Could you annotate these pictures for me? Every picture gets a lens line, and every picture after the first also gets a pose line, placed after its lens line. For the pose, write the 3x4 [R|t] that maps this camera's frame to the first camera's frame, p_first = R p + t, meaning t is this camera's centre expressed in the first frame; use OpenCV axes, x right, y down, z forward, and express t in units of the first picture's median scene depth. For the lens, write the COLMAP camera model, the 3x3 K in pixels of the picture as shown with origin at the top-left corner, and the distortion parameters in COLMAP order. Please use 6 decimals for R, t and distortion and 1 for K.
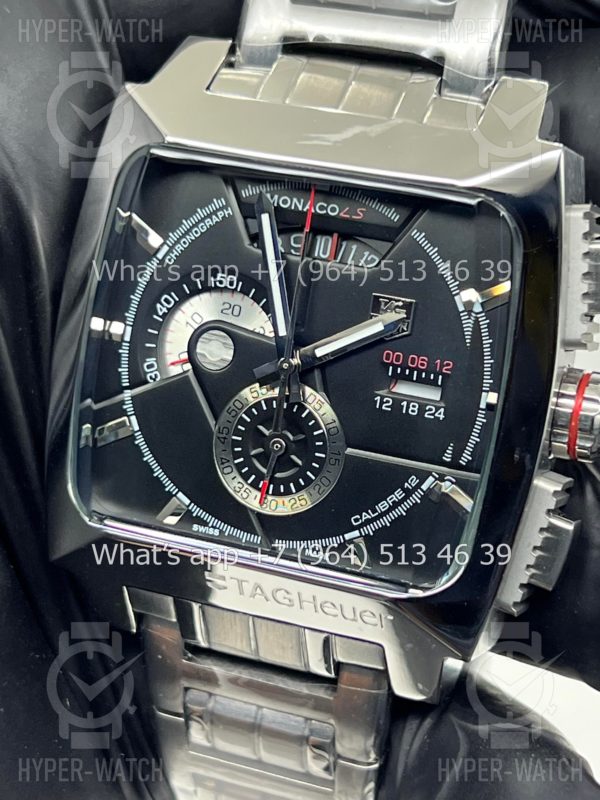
lens RADIAL K [[1851.7, 0, 300.0], [0, 1851.7, 400.0], [0, 0, 1]] dist [0.160985, -0.094443]
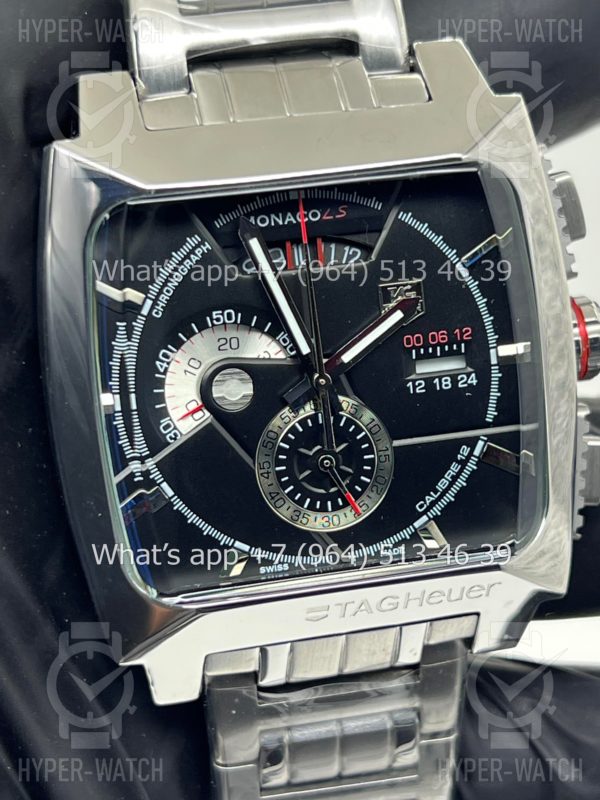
lens RADIAL K [[1851.7, 0, 300.0], [0, 1851.7, 400.0], [0, 0, 1]] dist [0.160985, -0.094443]
pose [[0.849000, -0.312141, 0.426342, -0.432583], [0.286541, 0.949898, 0.124851, -0.133088], [-0.443953, 0.016166, 0.895904, 0.126947]]
